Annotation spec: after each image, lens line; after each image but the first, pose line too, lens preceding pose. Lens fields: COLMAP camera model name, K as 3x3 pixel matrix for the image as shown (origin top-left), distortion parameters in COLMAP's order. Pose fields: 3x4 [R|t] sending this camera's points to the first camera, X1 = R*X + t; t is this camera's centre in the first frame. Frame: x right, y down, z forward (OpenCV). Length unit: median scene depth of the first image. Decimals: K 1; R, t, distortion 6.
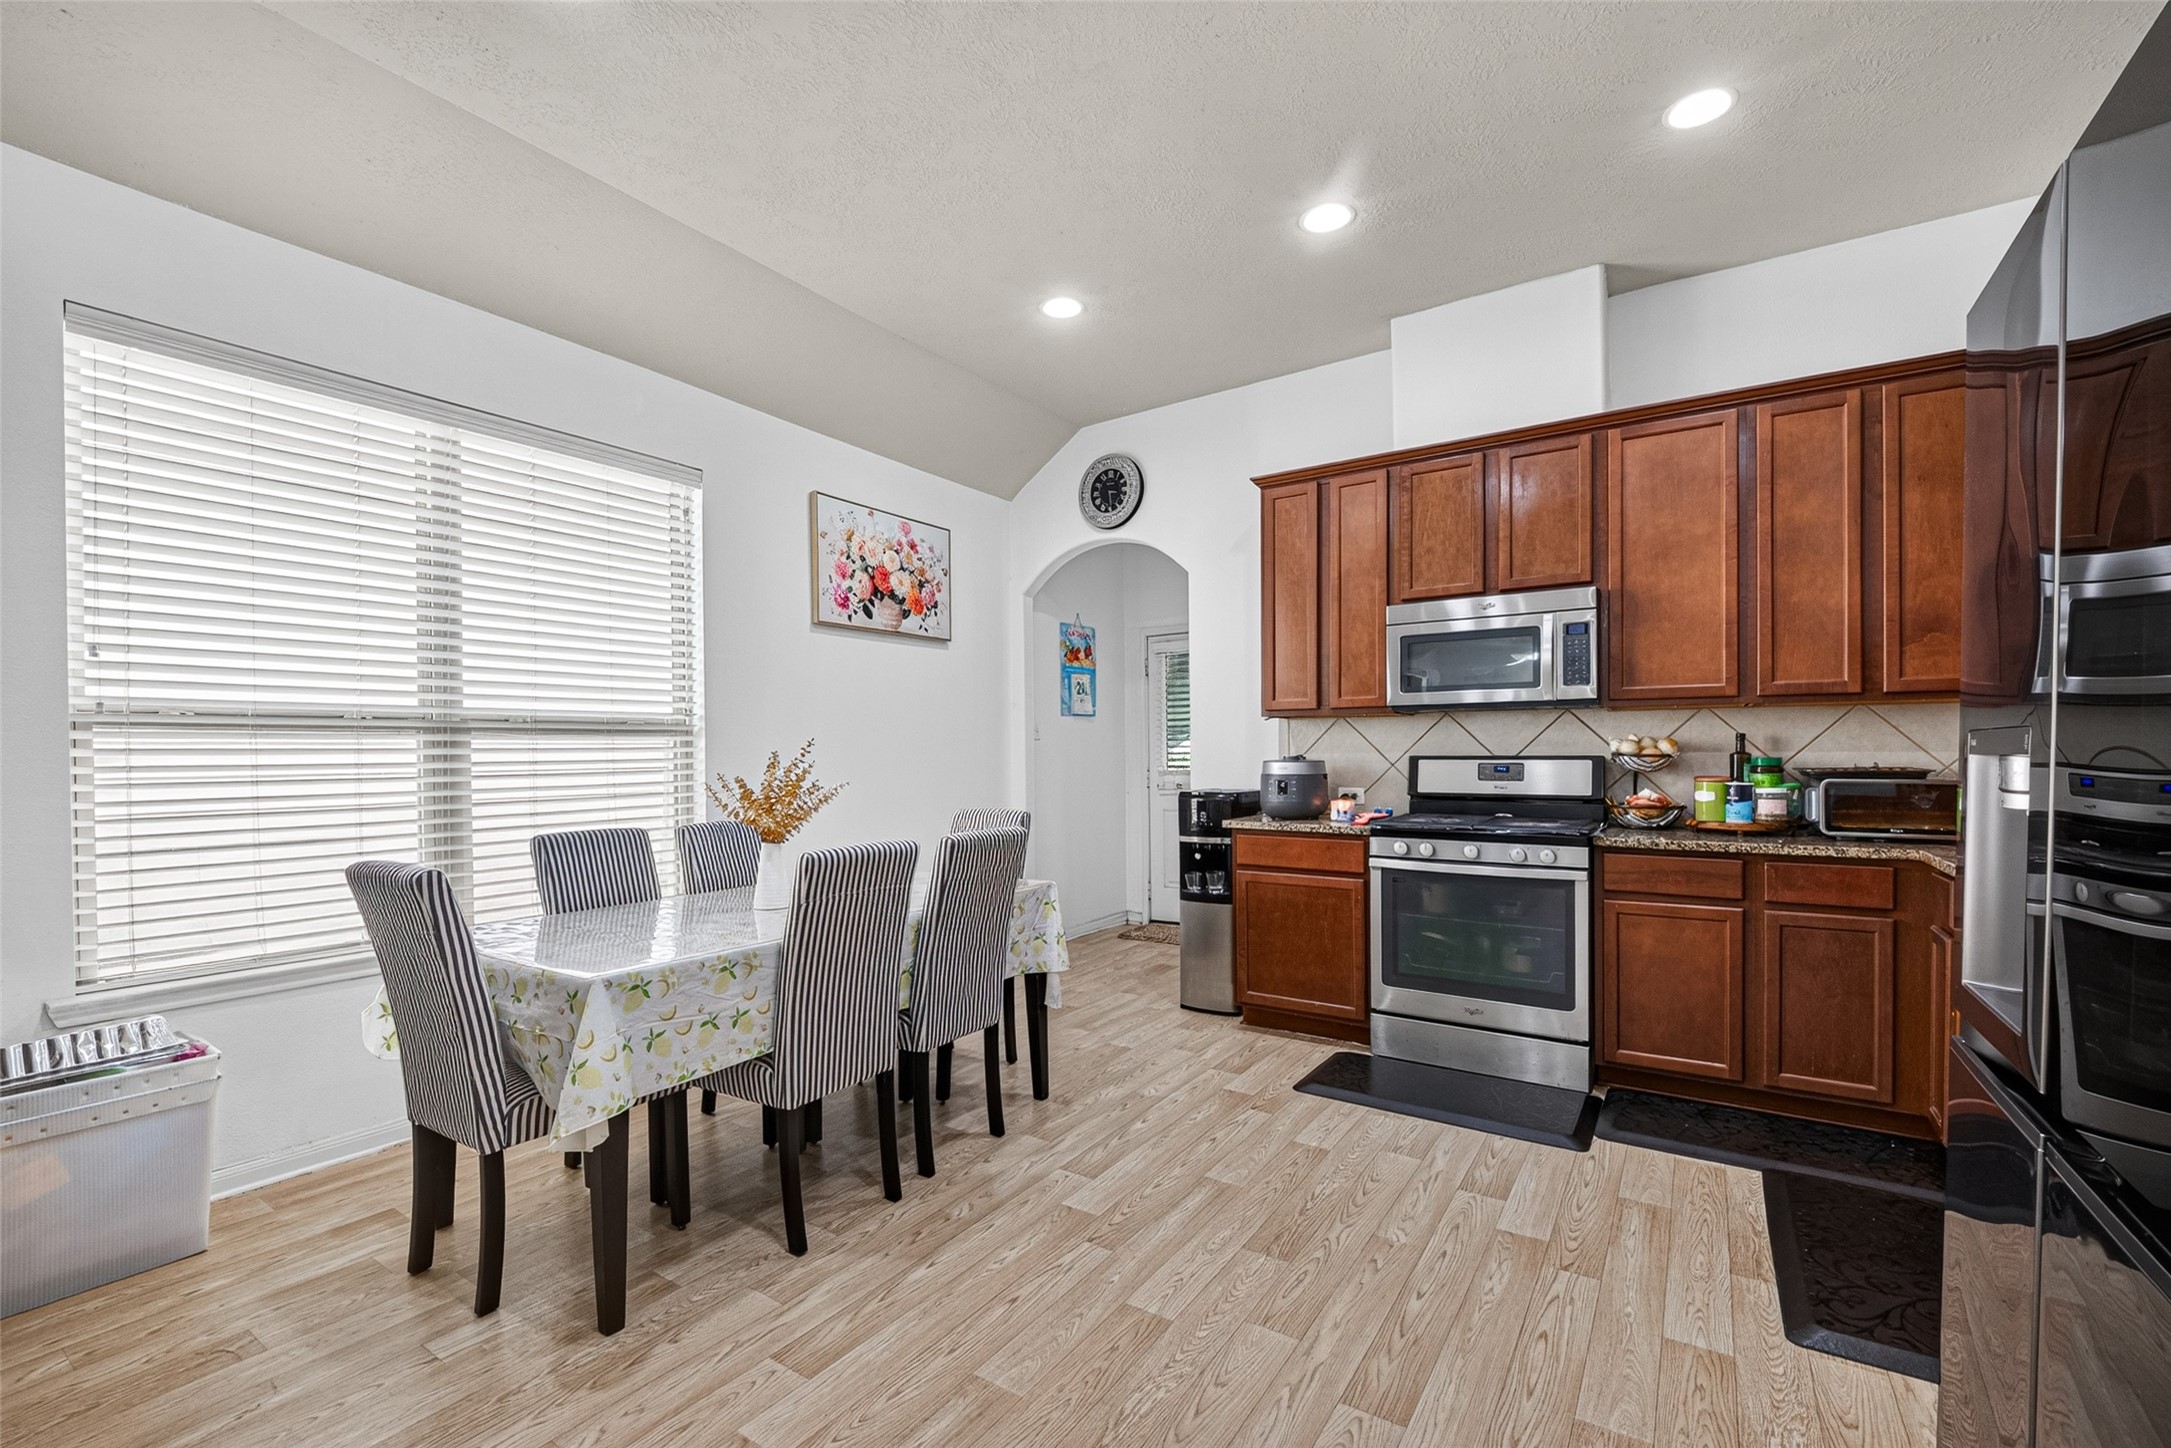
lens RADIAL K [[904.4, 0, 1073.8], [0, 904.4, 759.5], [0, 0, 1]] dist [-0.005745, -0.004208]
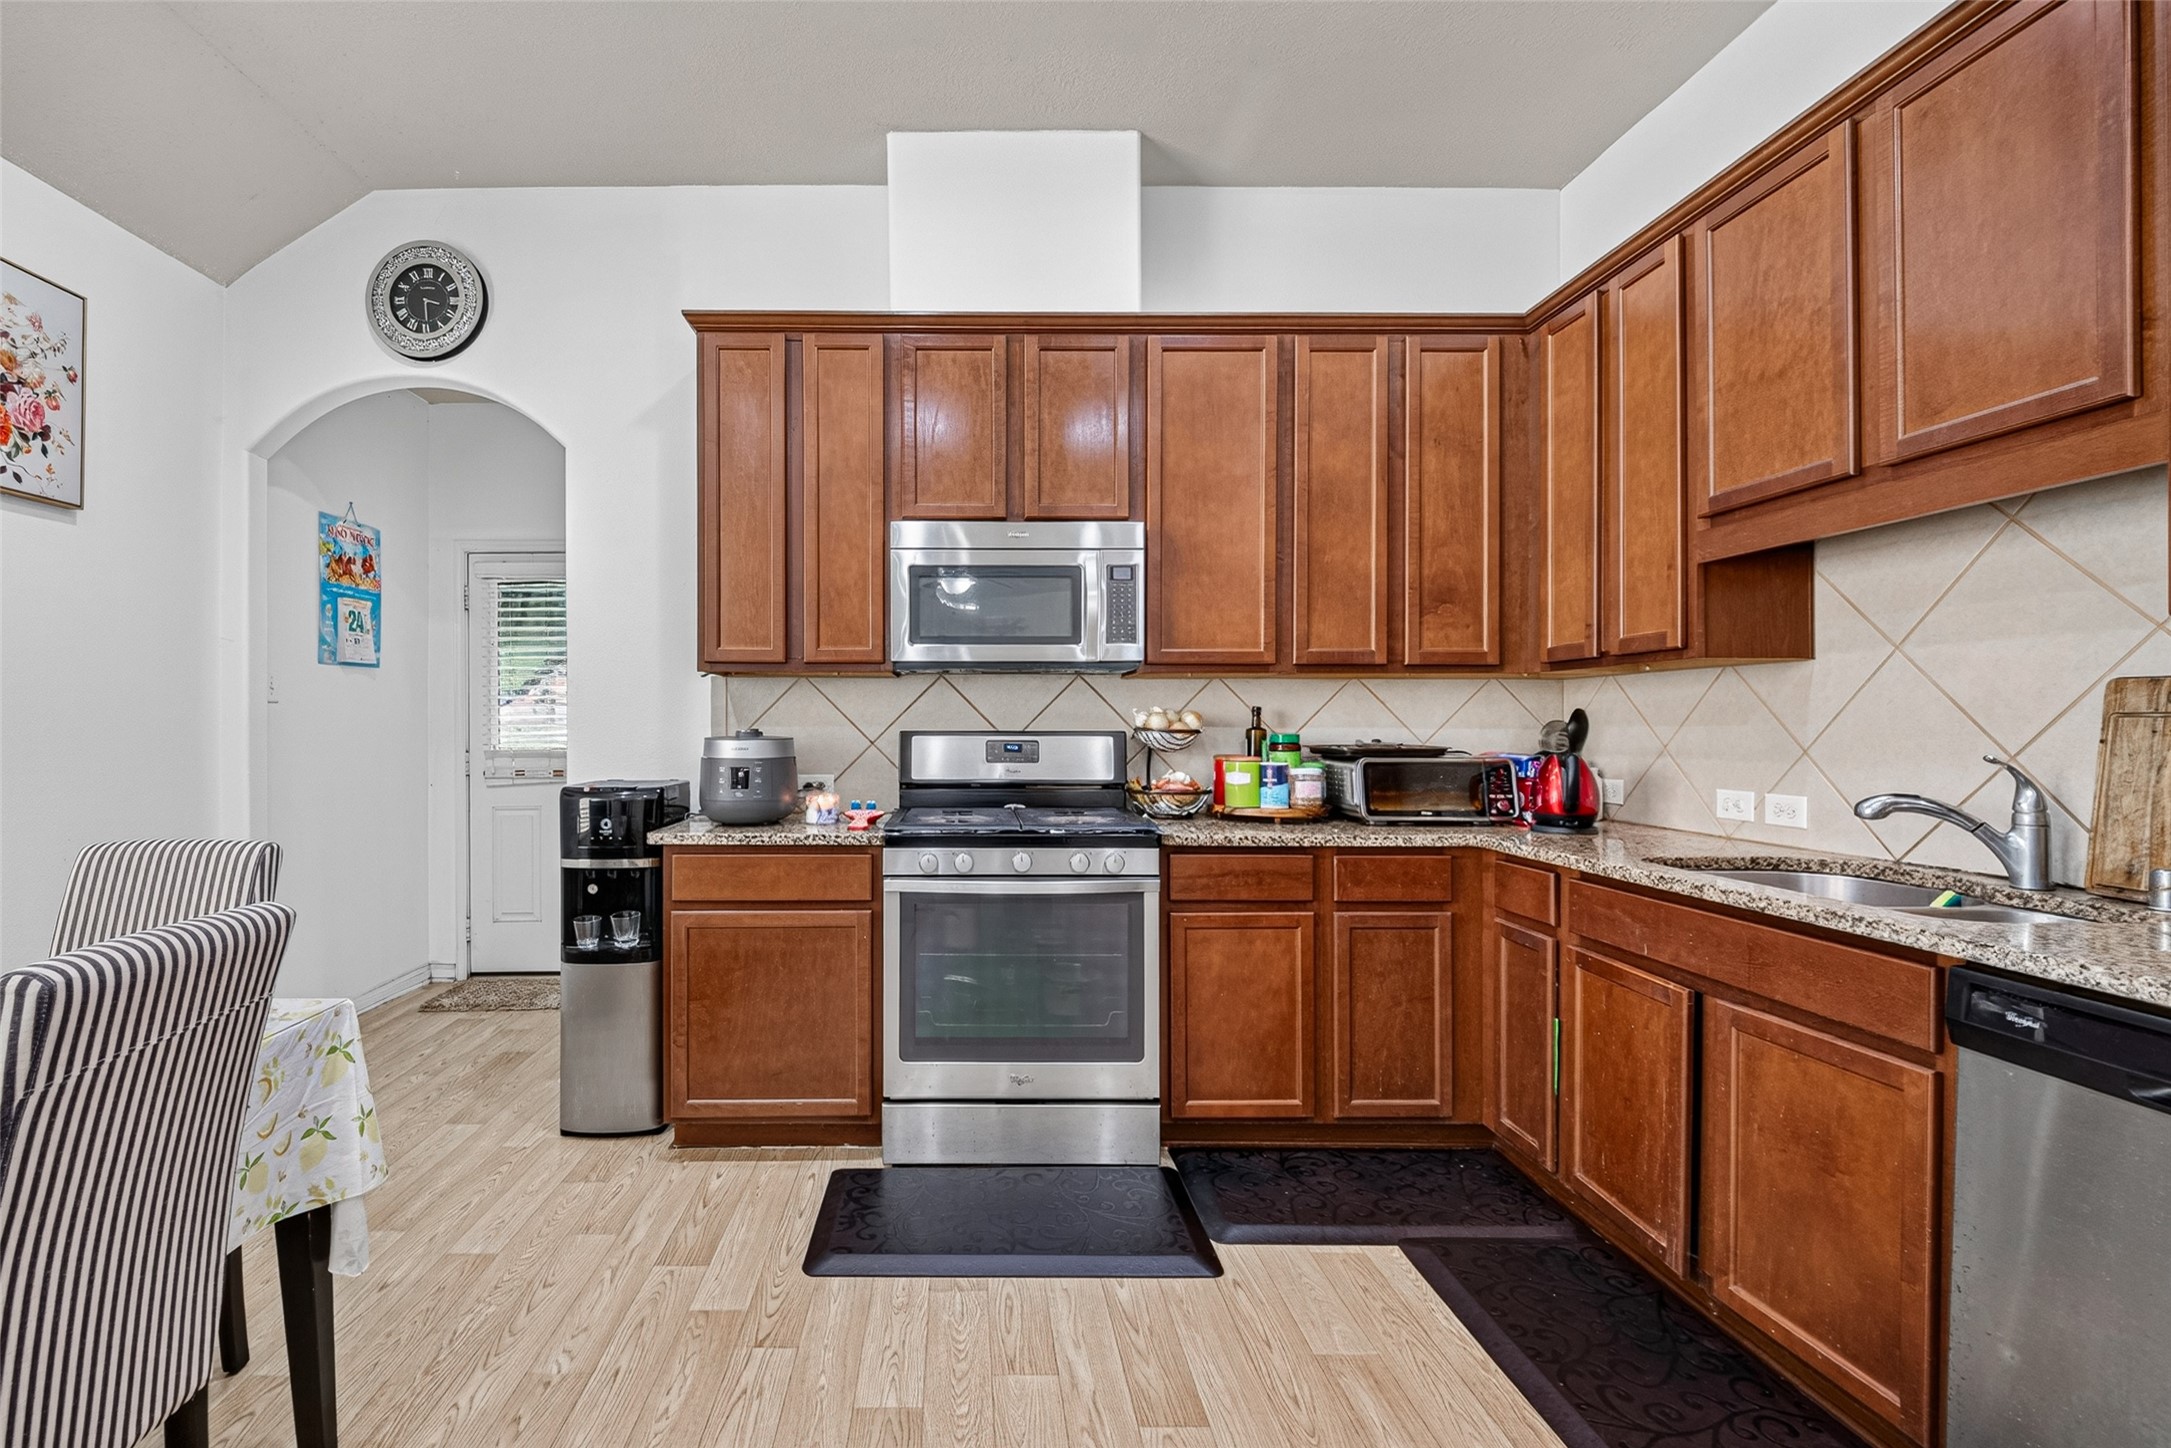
lens RADIAL K [[970.6, 0, 965.7], [0, 970.6, 717.2], [0, 0, 1]] dist [-0.000653, -0.001553]
pose [[0.825069, 0.009624, 0.564951, -0.040259], [-0.000692, 0.999871, -0.016022, -0.002716], [-0.565032, 0.012828, 0.824969, 0.362225]]
